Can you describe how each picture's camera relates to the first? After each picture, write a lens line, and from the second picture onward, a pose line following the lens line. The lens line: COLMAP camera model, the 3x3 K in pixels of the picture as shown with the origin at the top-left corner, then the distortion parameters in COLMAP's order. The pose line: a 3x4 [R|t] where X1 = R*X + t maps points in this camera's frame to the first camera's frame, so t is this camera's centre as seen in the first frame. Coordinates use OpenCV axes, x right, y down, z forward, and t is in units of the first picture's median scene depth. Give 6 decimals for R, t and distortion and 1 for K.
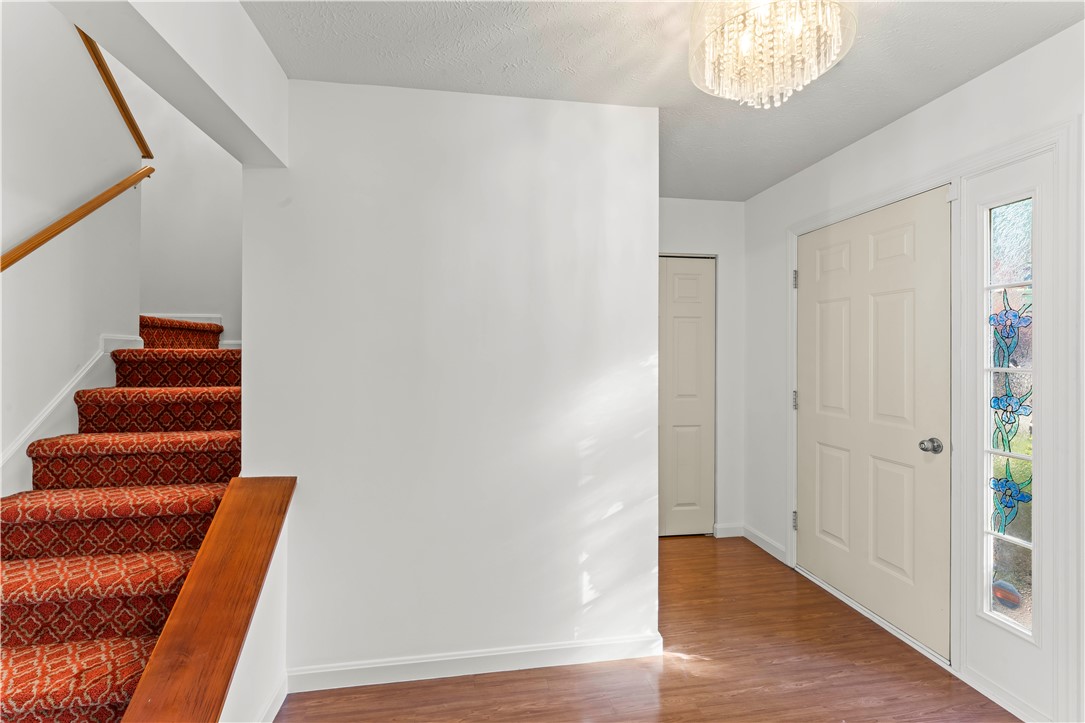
lens RADIAL K [[482.2, 0, 542.7], [0, 482.2, 356.0], [0, 0, 1]] dist [-0.001472, 0.000406]
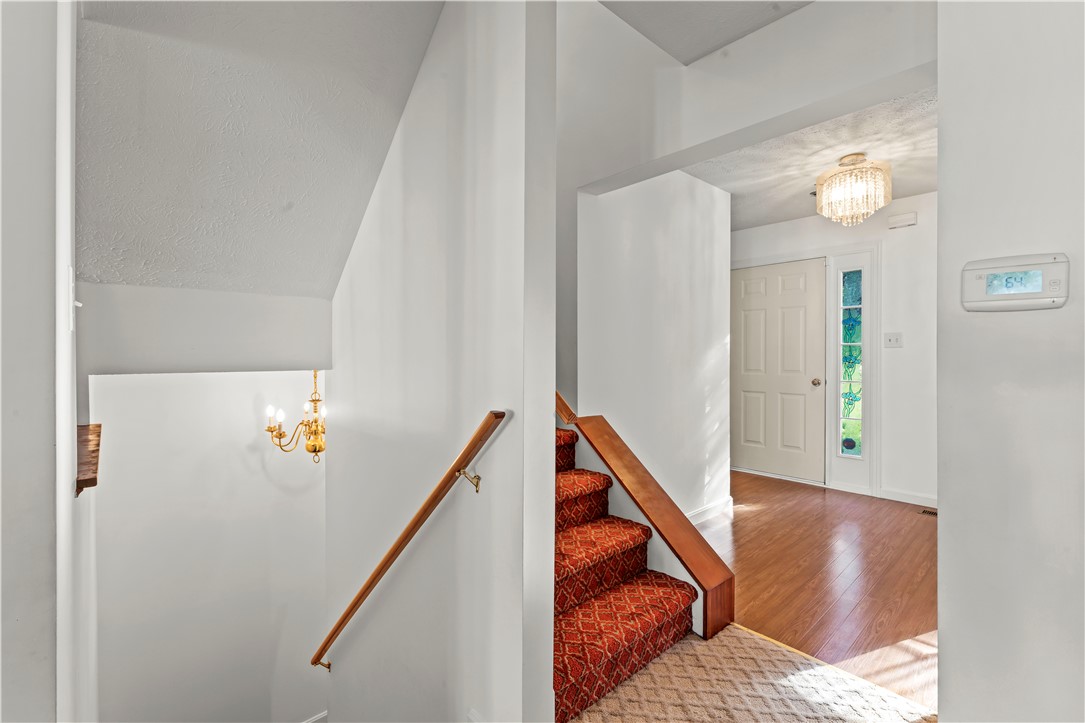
lens RADIAL K [[482.2, 0, 548.8], [0, 482.2, 363.6], [0, 0, 1]] dist [-0.001472, 0.000406]
pose [[0.833815, -0.012899, 0.551893, -1.300161], [0.007281, 0.999897, 0.012369, 0.071759], [-0.551996, -0.006295, 0.833823, -0.093158]]
